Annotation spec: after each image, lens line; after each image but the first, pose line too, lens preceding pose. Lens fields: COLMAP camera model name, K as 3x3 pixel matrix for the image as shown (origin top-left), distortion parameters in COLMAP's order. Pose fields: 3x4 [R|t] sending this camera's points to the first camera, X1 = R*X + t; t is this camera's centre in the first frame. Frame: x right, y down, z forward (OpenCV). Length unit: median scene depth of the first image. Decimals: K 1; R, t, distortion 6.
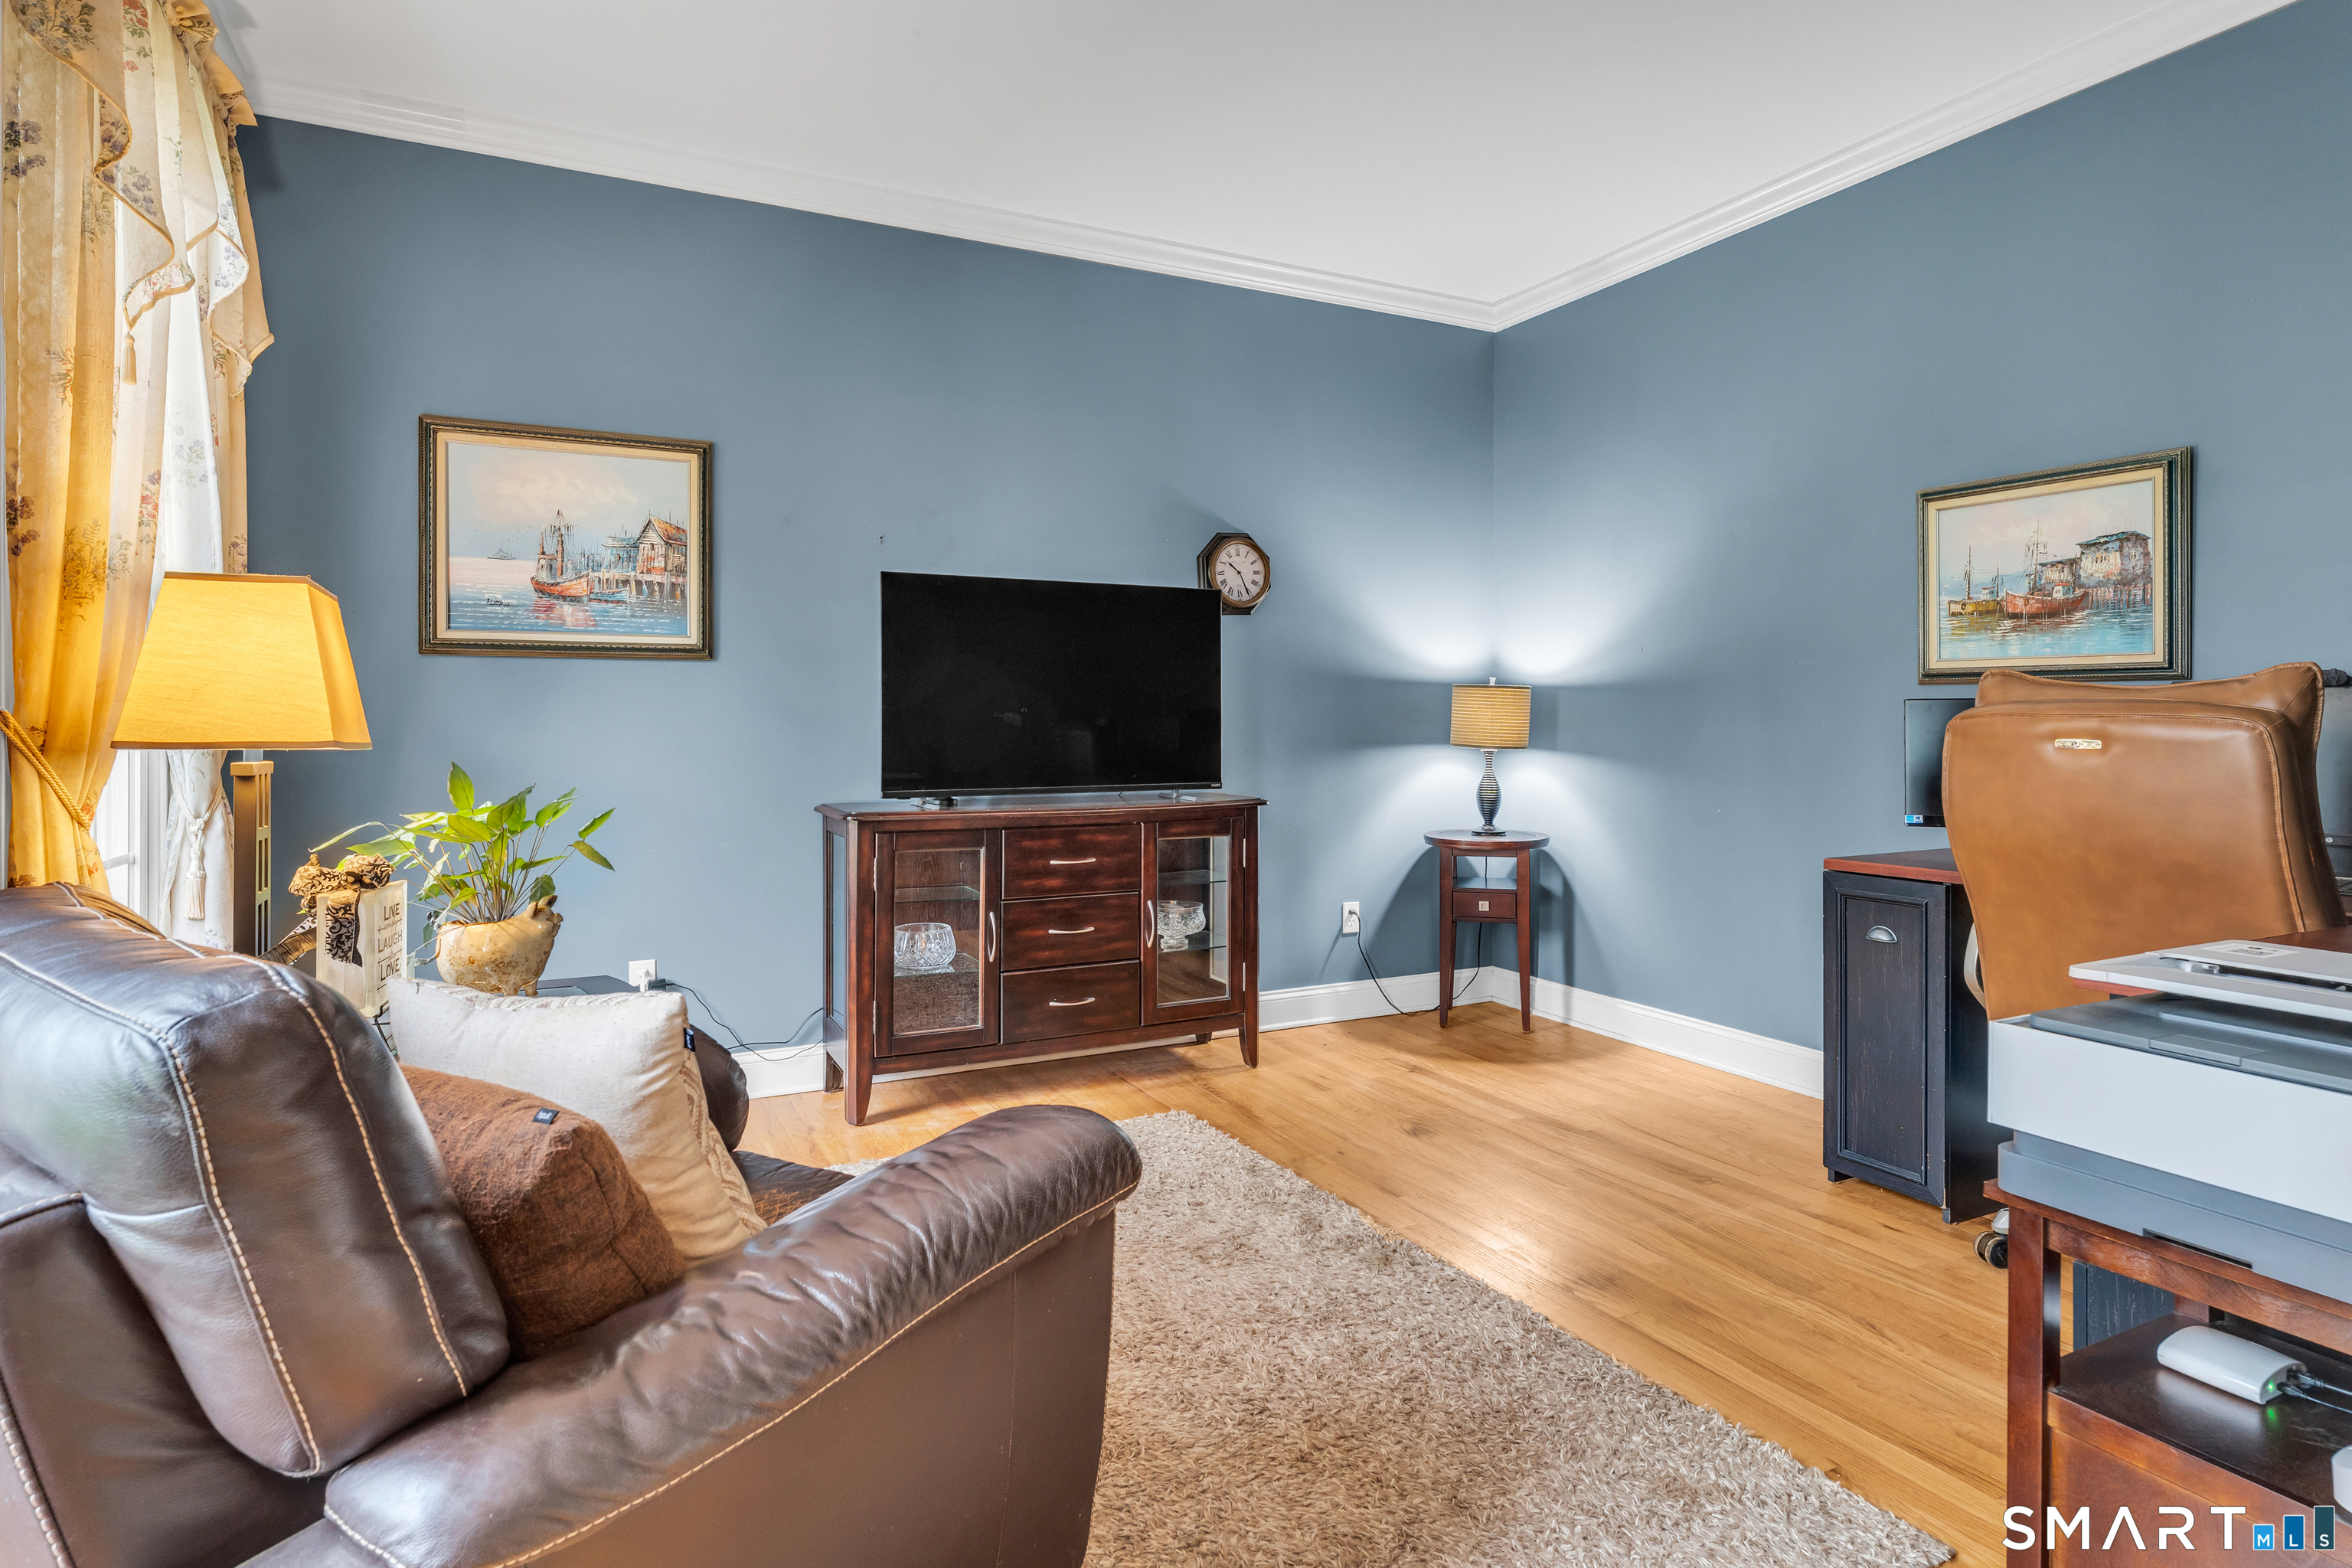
lens RADIAL K [[1246.1, 0, 1170.9], [0, 1246.1, 773.6], [0, 0, 1]] dist [0.000861, 0.001055]
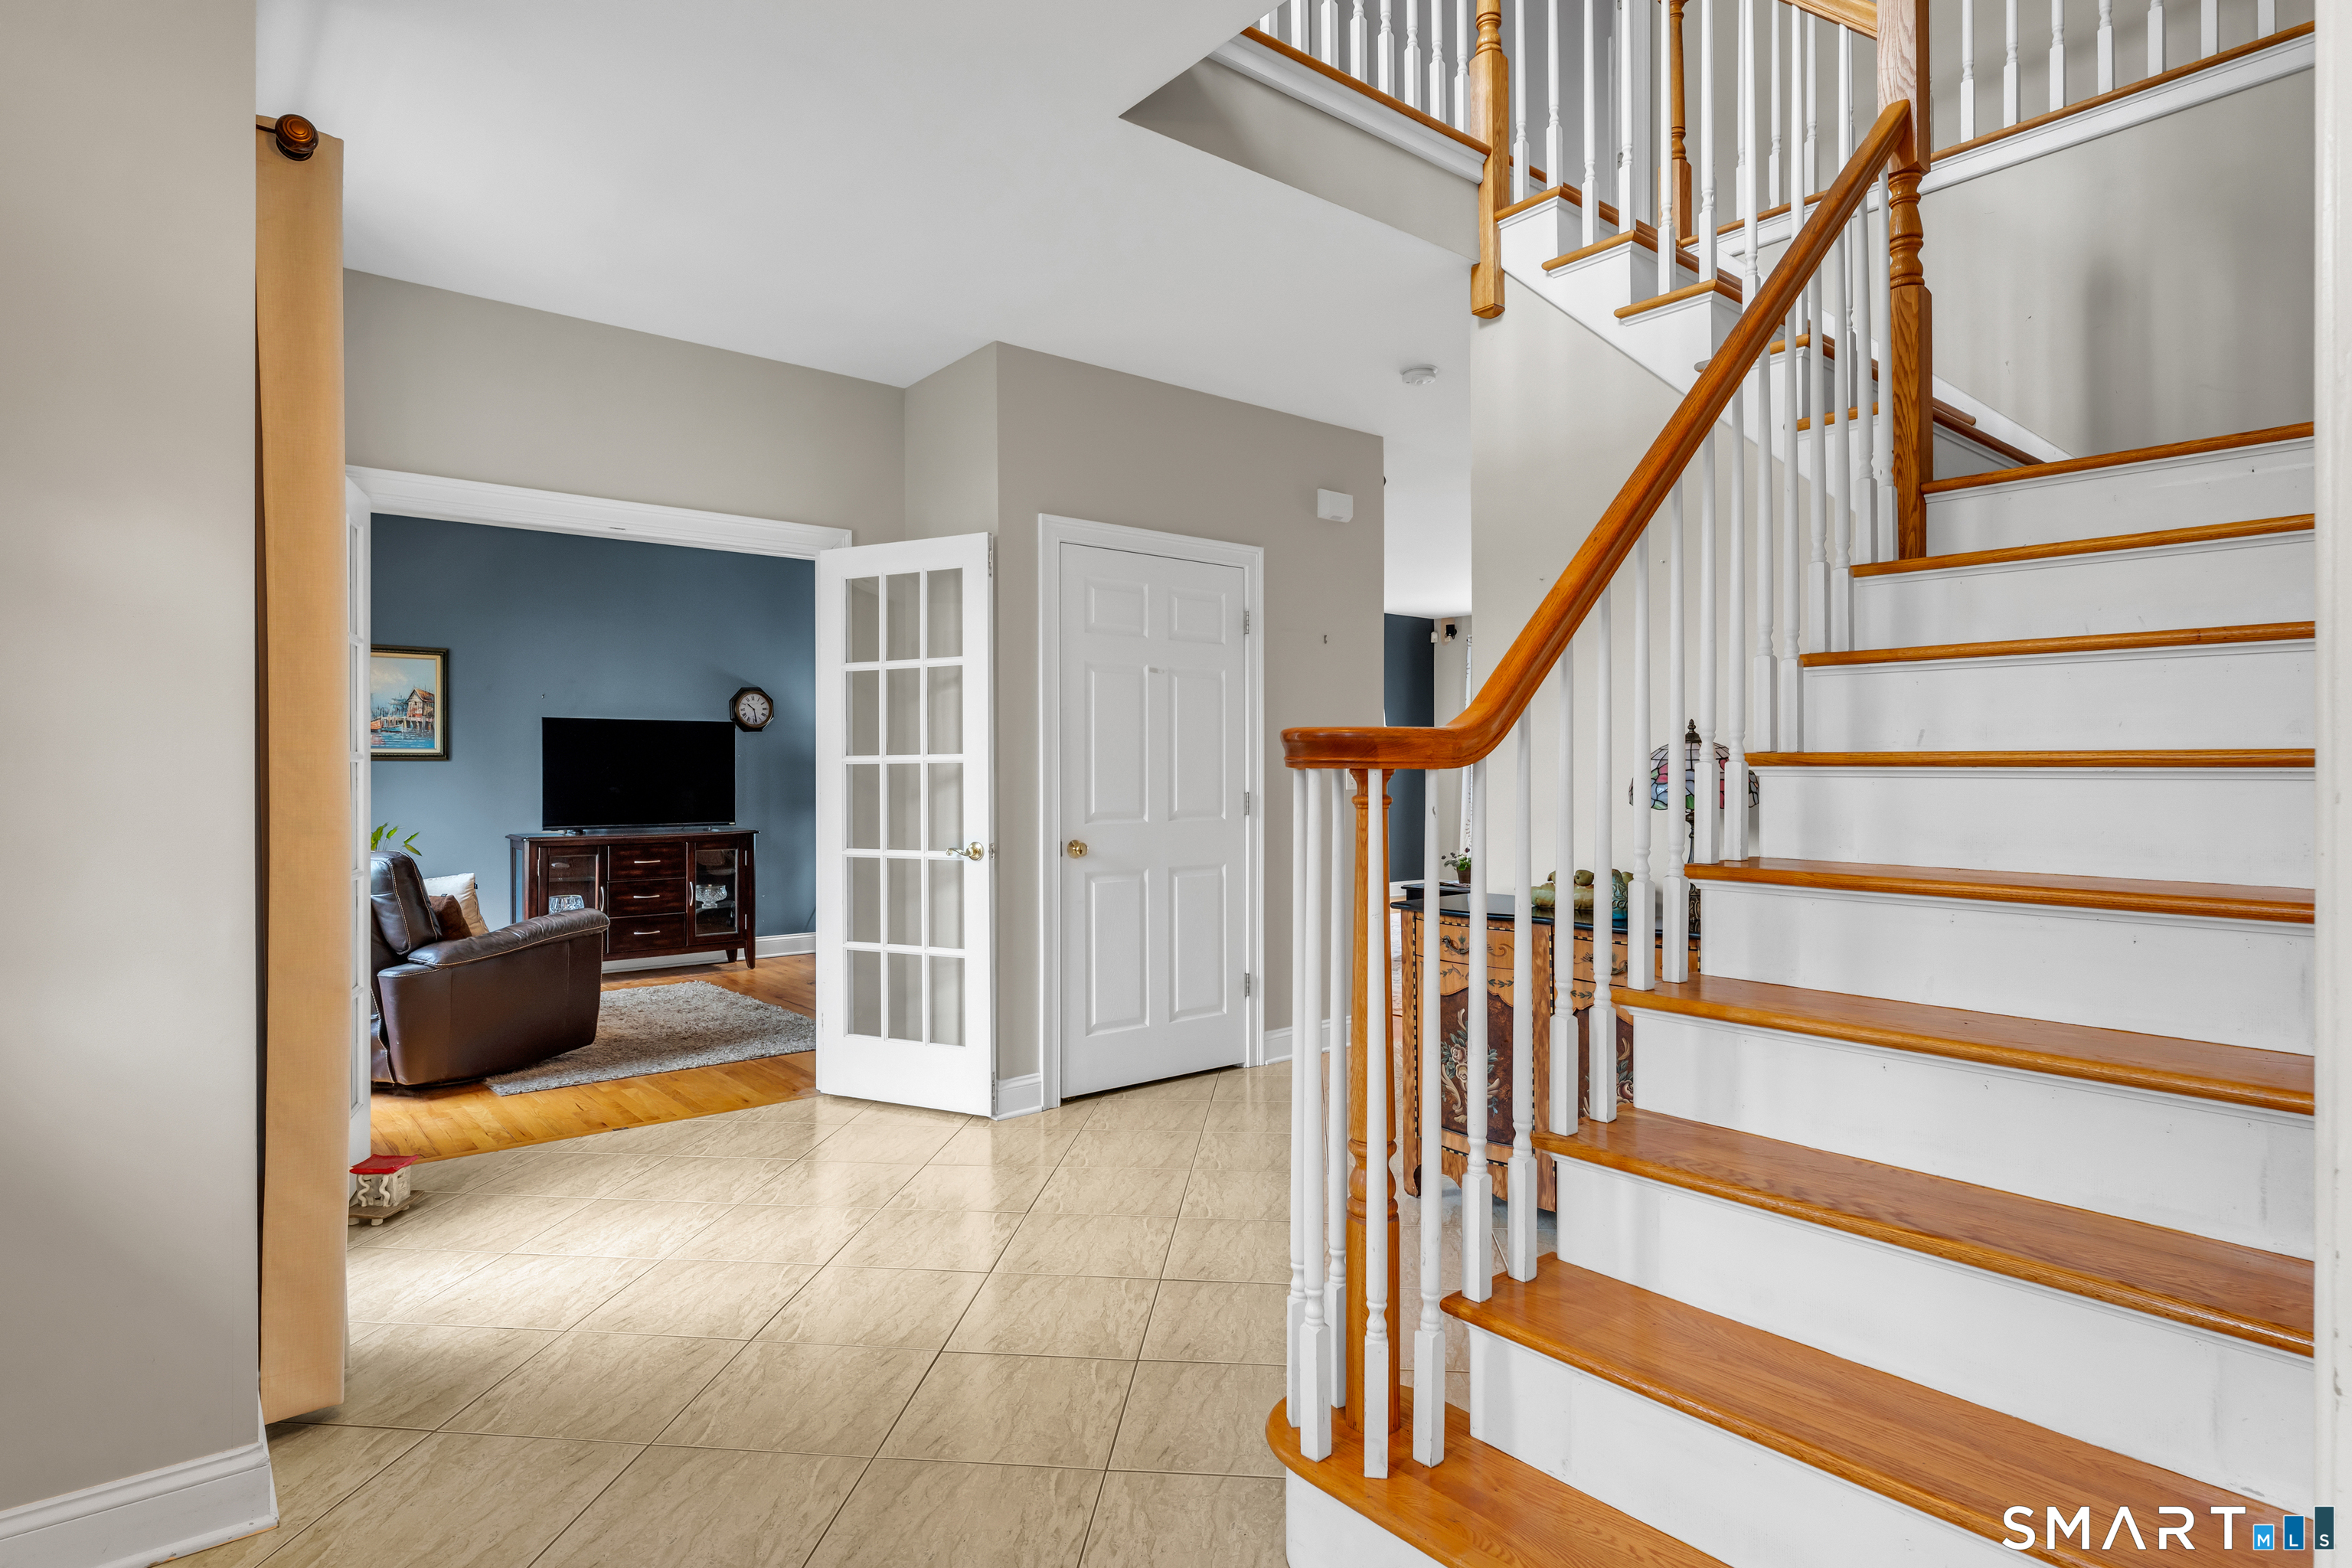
lens RADIAL K [[1246.1, 0, 1185.8], [0, 1246.1, 804.9], [0, 0, 1]] dist [0.000861, 0.001055]
pose [[0.975054, 0.004163, 0.221928, 0.316387], [-0.004271, 0.999991, 0.000008, -0.023469], [-0.221926, -0.000955, 0.975063, -1.124075]]
